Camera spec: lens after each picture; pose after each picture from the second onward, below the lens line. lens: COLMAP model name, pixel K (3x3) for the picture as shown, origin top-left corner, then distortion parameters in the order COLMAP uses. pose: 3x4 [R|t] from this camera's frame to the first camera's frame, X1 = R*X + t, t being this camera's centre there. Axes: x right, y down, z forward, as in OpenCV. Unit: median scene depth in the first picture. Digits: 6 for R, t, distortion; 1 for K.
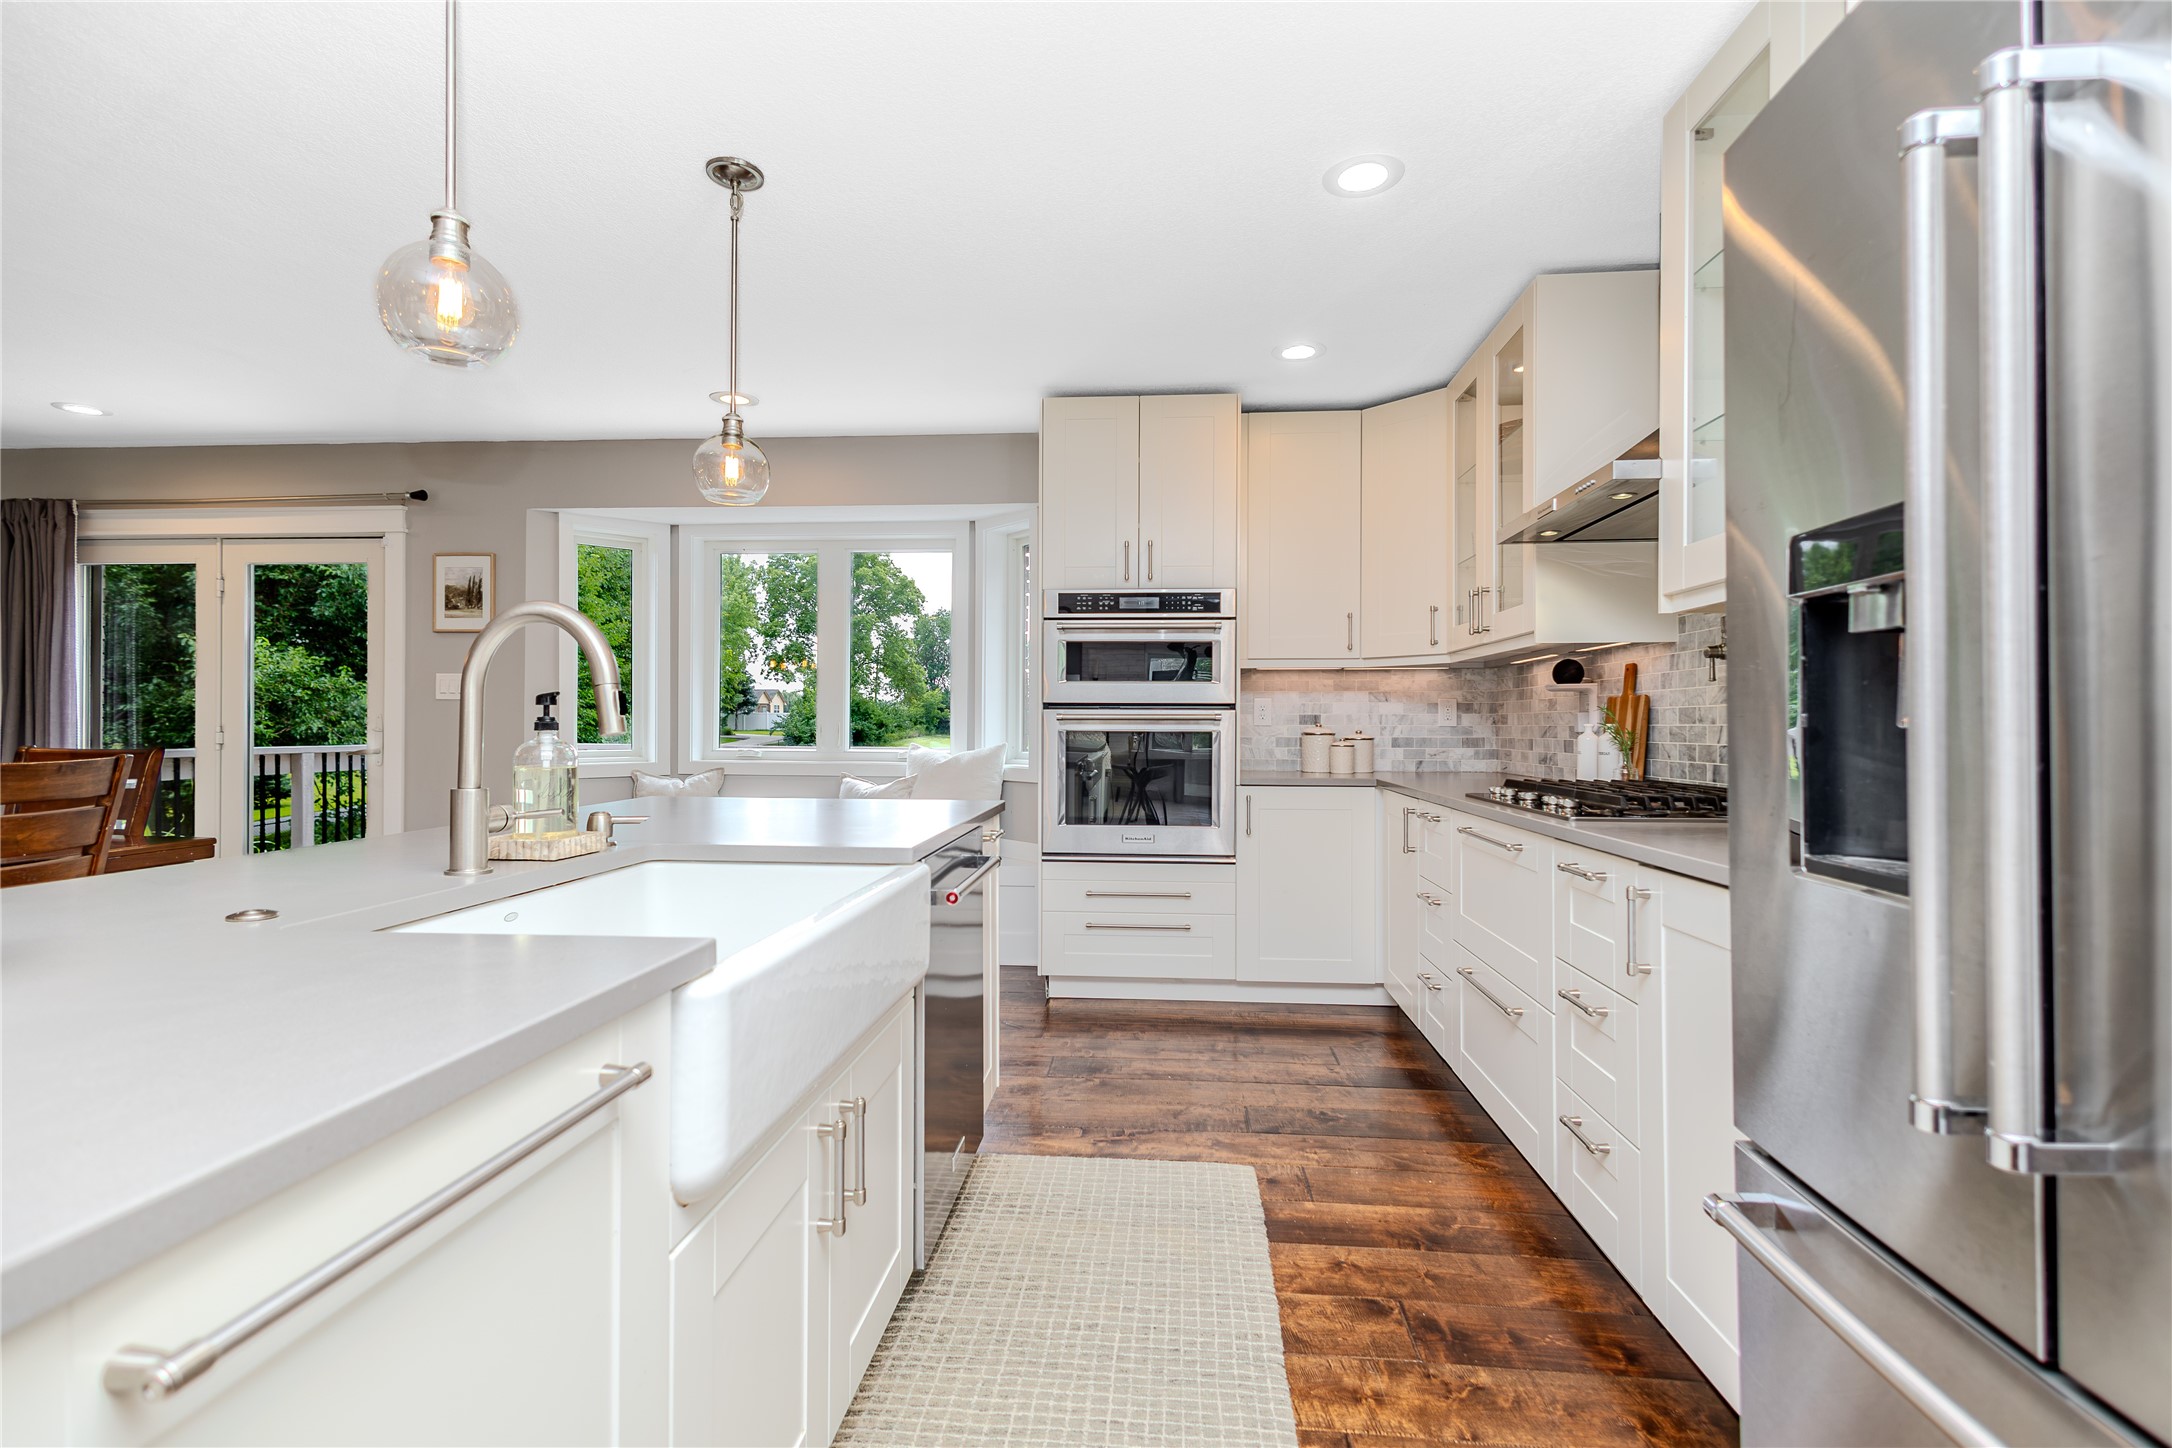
lens RADIAL K [[1003.2, 0, 1088.0], [0, 1003.2, 721.6], [0, 0, 1]] dist [0.009611, -0.000236]
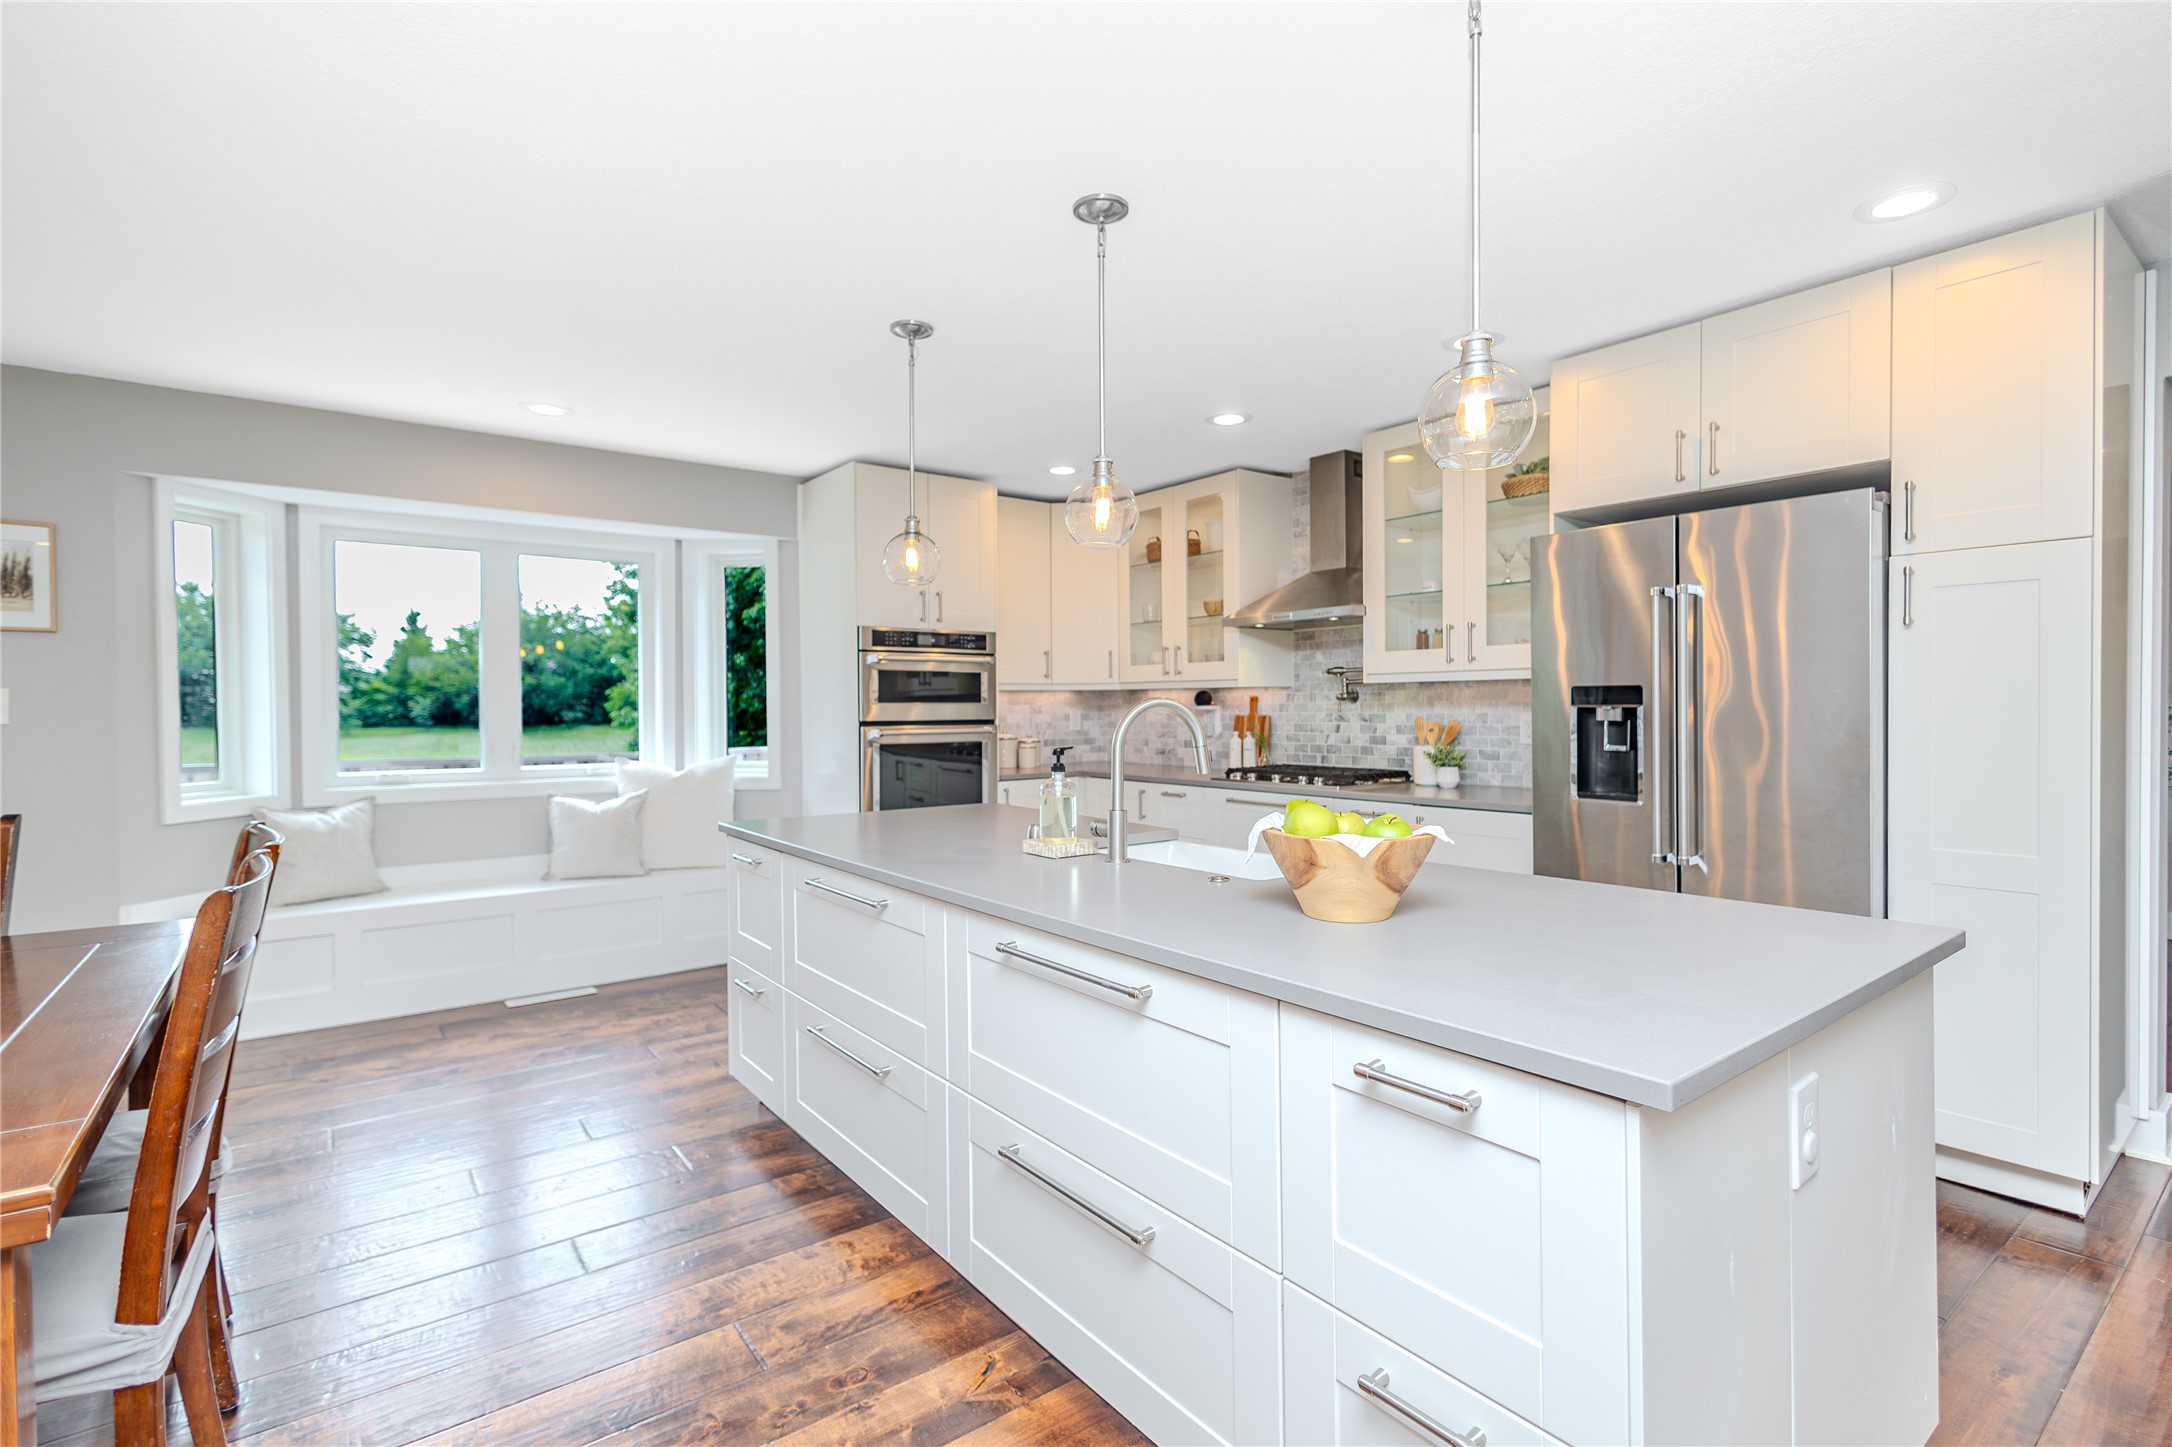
lens RADIAL K [[1003.2, 0, 1093.0], [0, 1003.2, 715.3], [0, 0, 1]] dist [0.009611, -0.000236]
pose [[0.745212, -0.015199, 0.666654, -0.634948], [0.006771, 0.999861, 0.015227, -0.041939], [-0.666793, -0.006833, 0.745212, -0.069661]]
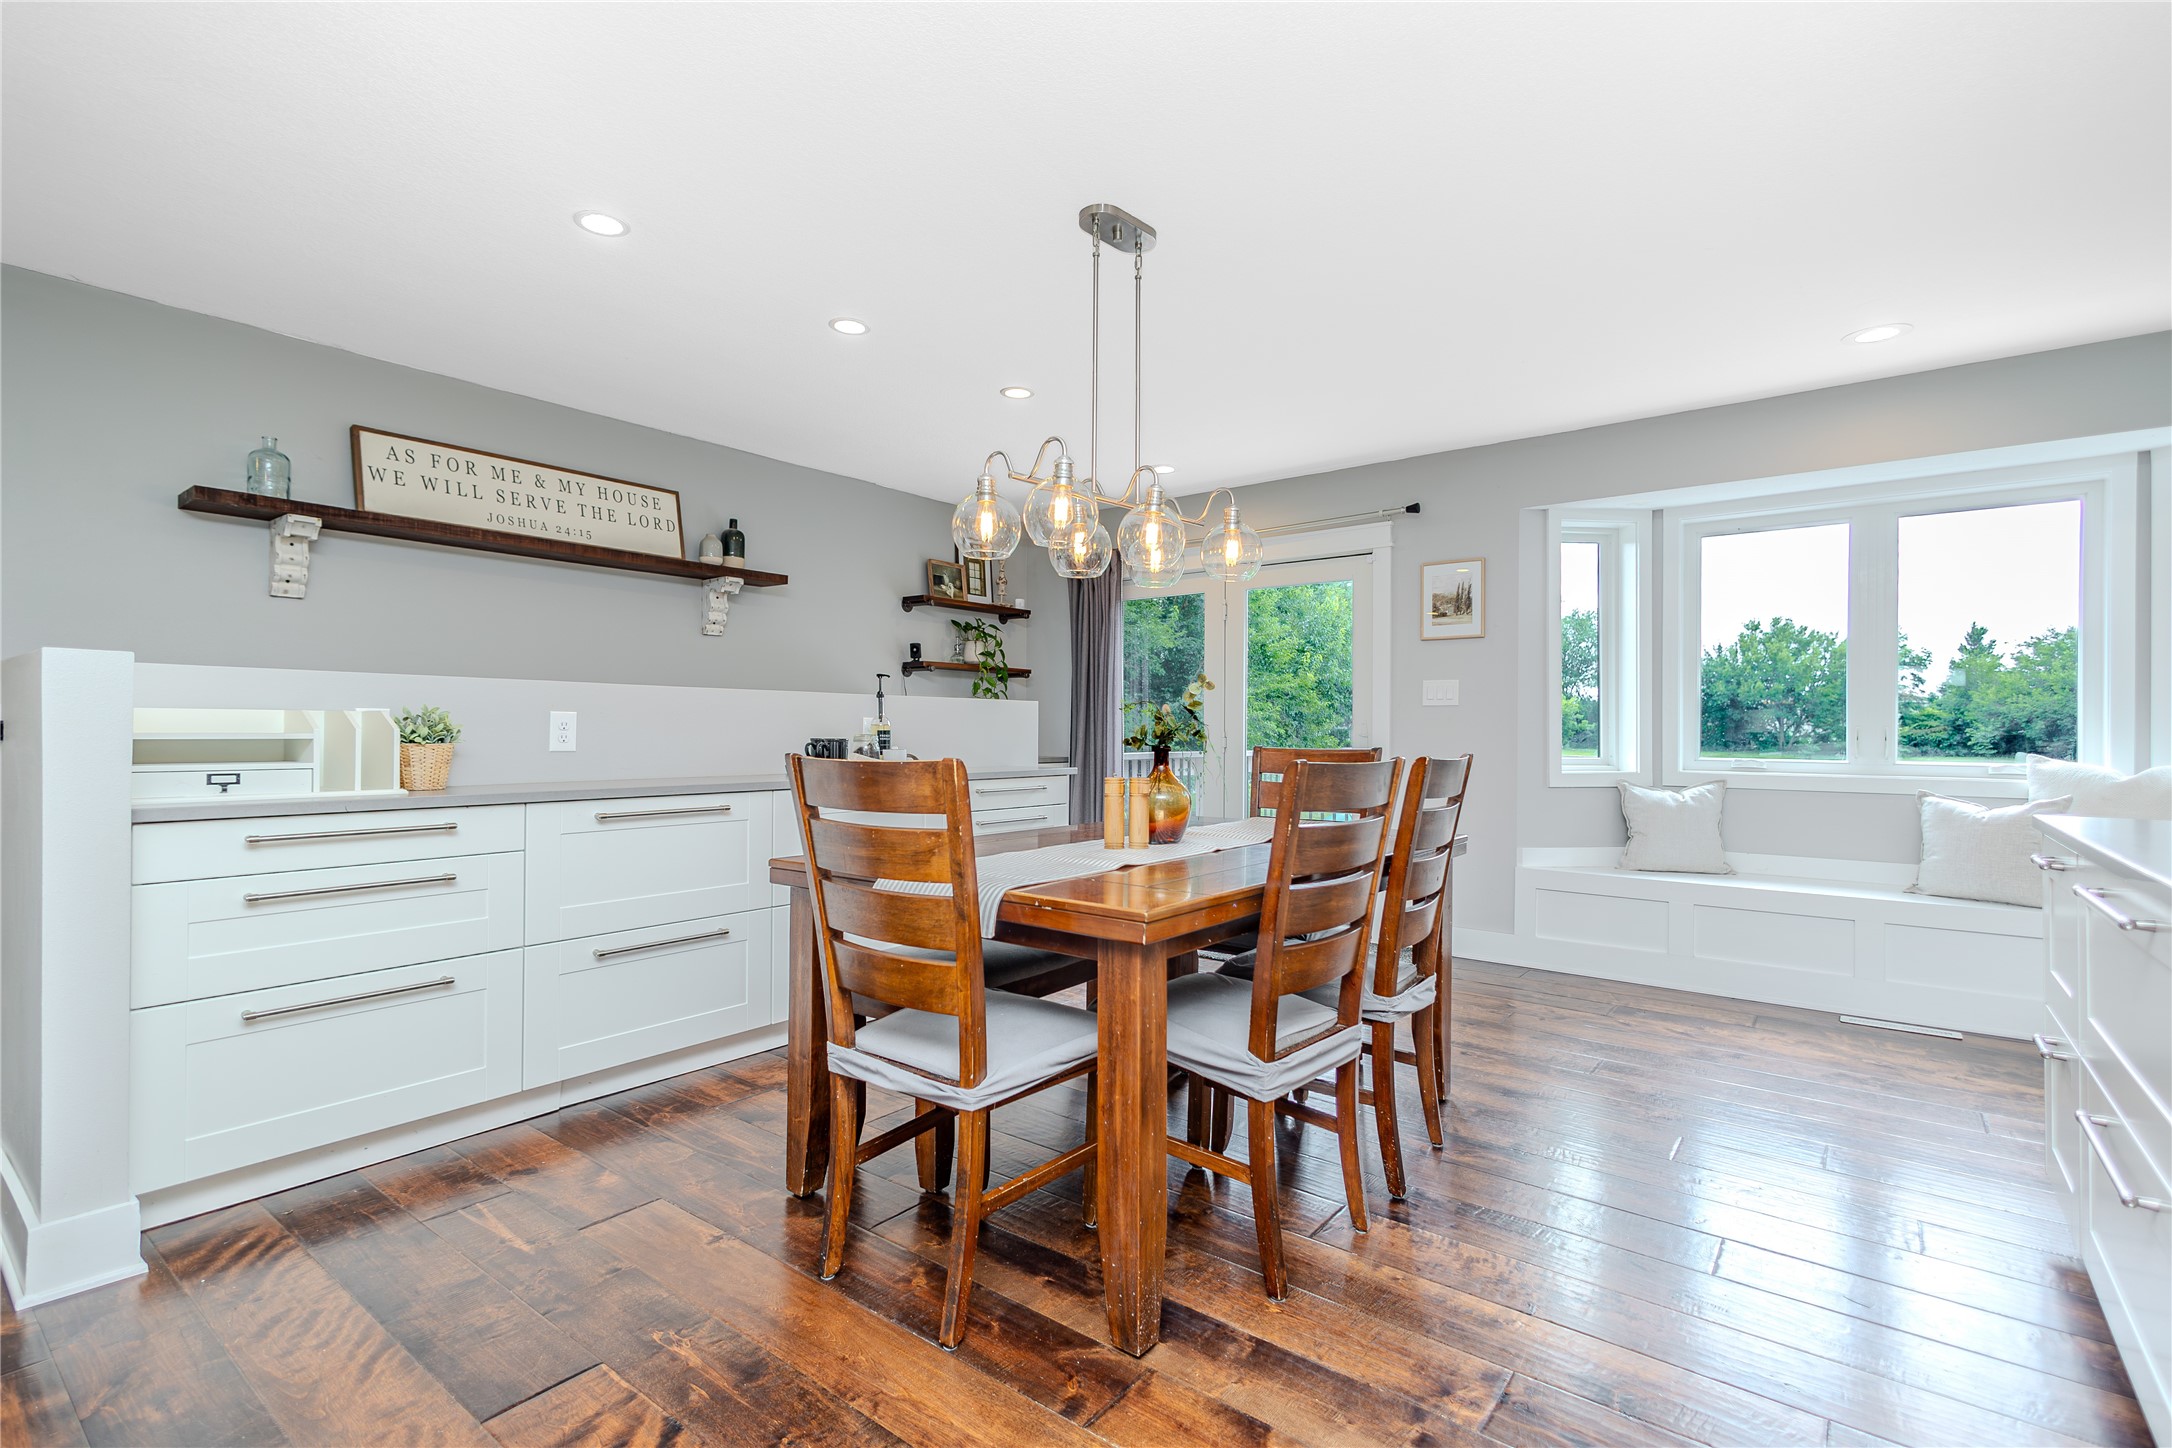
lens RADIAL K [[1003.2, 0, 1075.5], [0, 1003.2, 728.5], [0, 0, 1]] dist [0.009611, -0.000236]
pose [[0.832005, -0.003110, -0.554760, -0.460351], [0.001344, 0.999993, -0.003589, 0.004943], [0.554767, 0.002240, 0.832003, -0.059591]]
